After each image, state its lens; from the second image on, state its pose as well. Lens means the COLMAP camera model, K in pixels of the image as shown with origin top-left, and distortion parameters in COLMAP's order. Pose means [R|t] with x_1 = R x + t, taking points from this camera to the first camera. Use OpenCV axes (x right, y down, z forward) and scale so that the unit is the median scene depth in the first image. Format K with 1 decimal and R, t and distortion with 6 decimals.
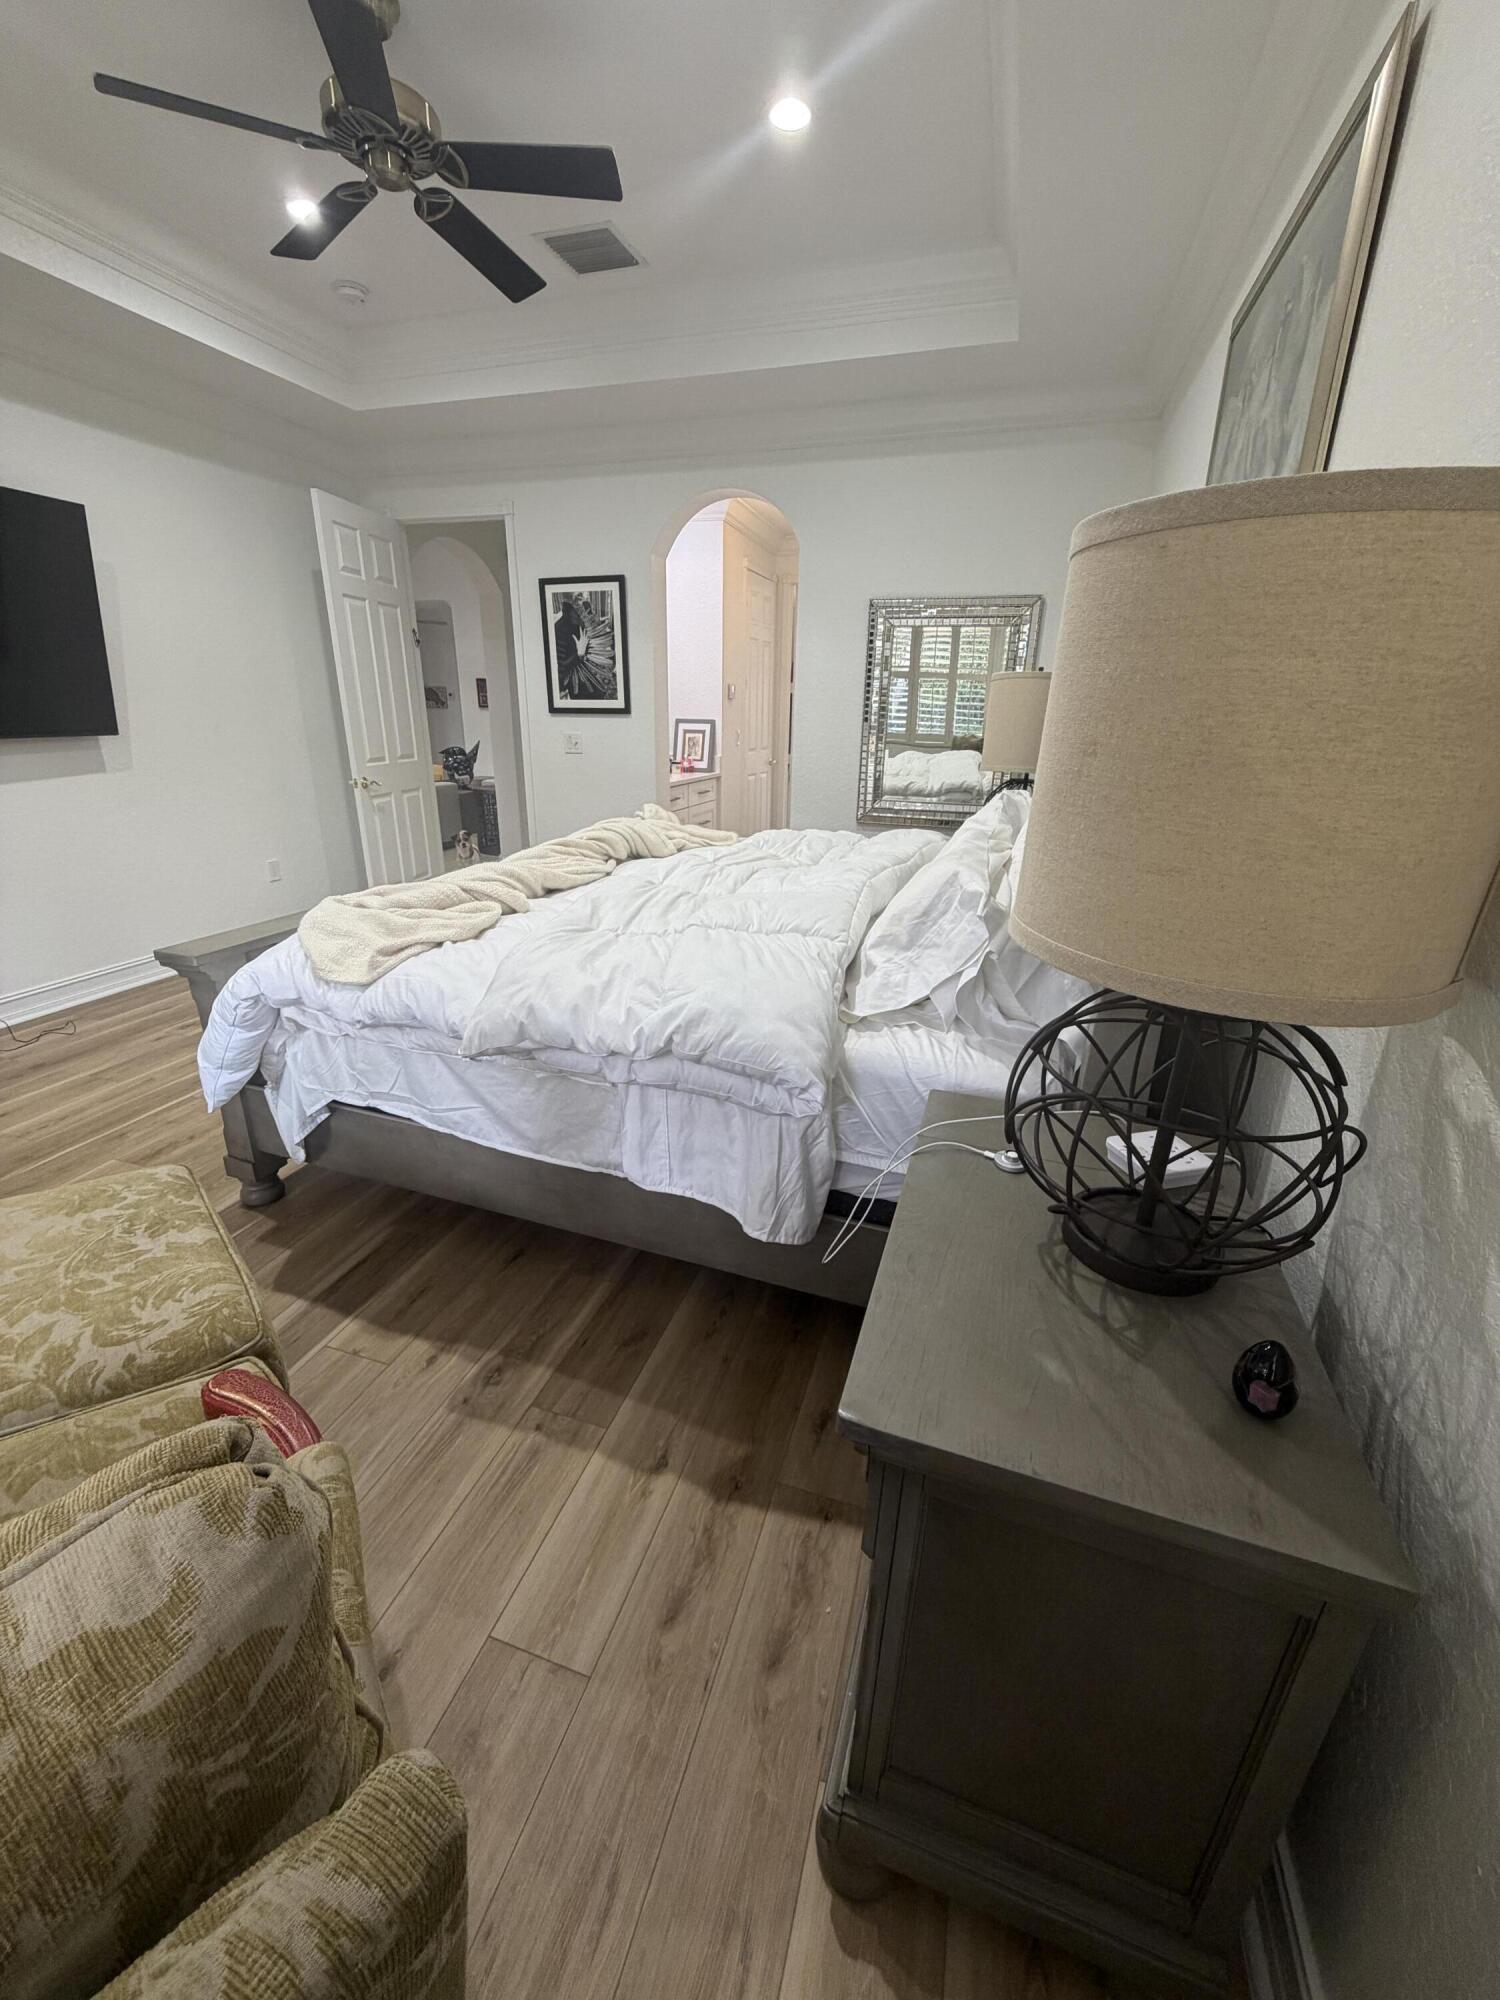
lens RADIAL K [[802.4, 0, 750.9], [0, 802.4, 1003.5], [0, 0, 1]] dist [-0.001311, -0.000085]
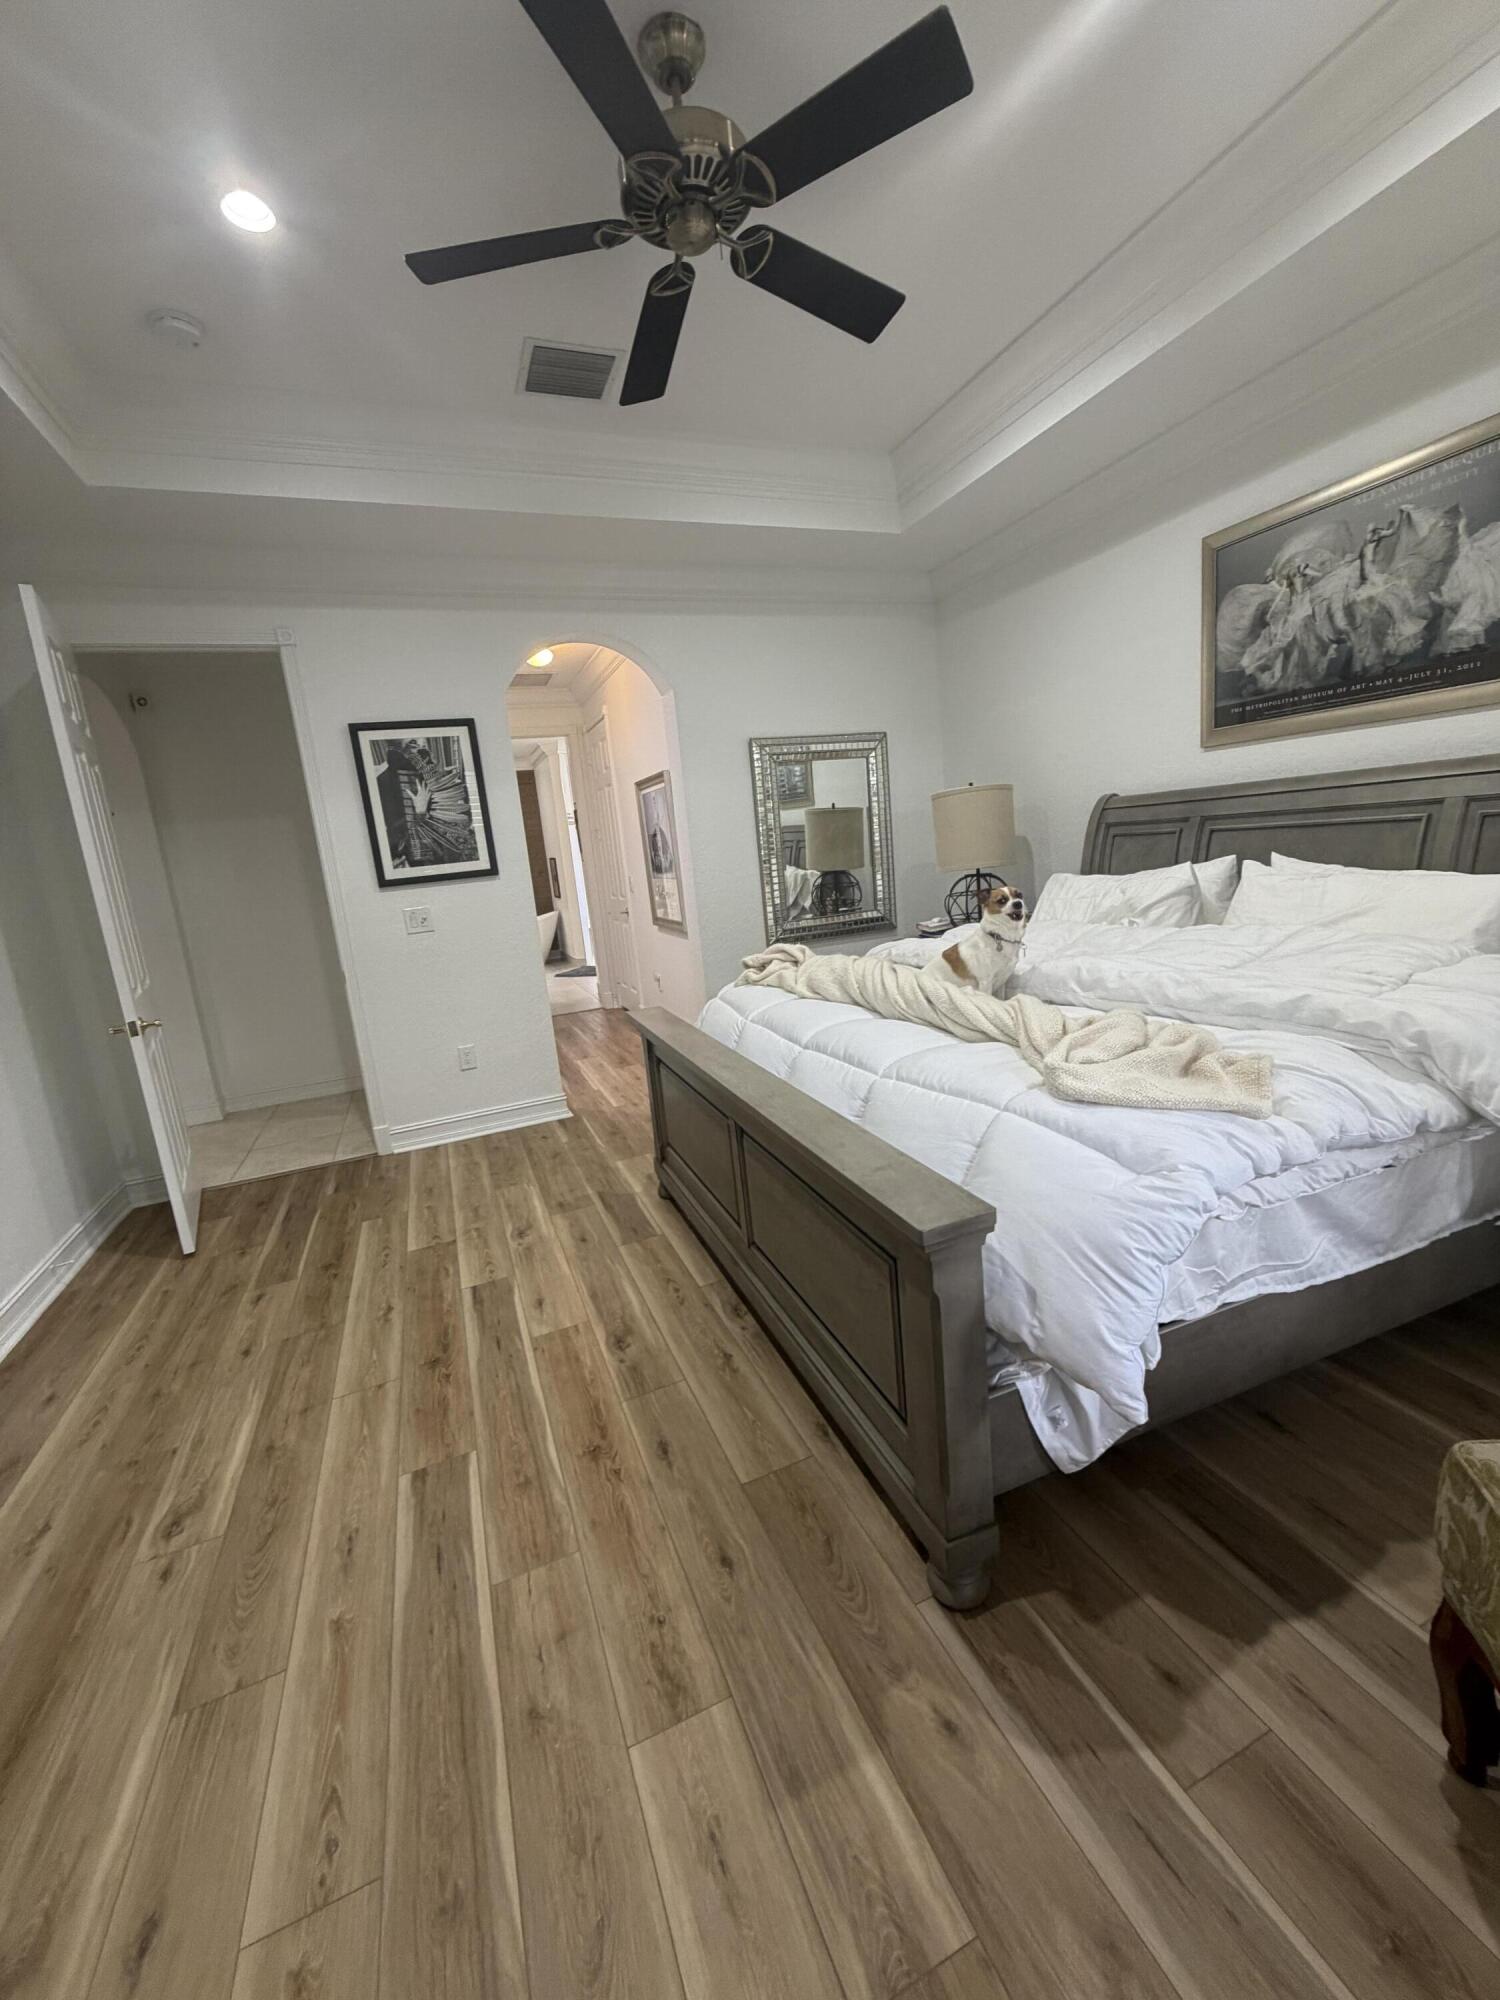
lens RADIAL K [[802.4, 0, 747.0], [0, 802.4, 1001.4], [0, 0, 1]] dist [-0.001311, -0.000085]
pose [[0.768789, -0.213668, 0.602751, -0.487080], [0.314439, 0.947026, -0.065348, -0.102898], [-0.556859, 0.239767, 0.795249, 0.231108]]
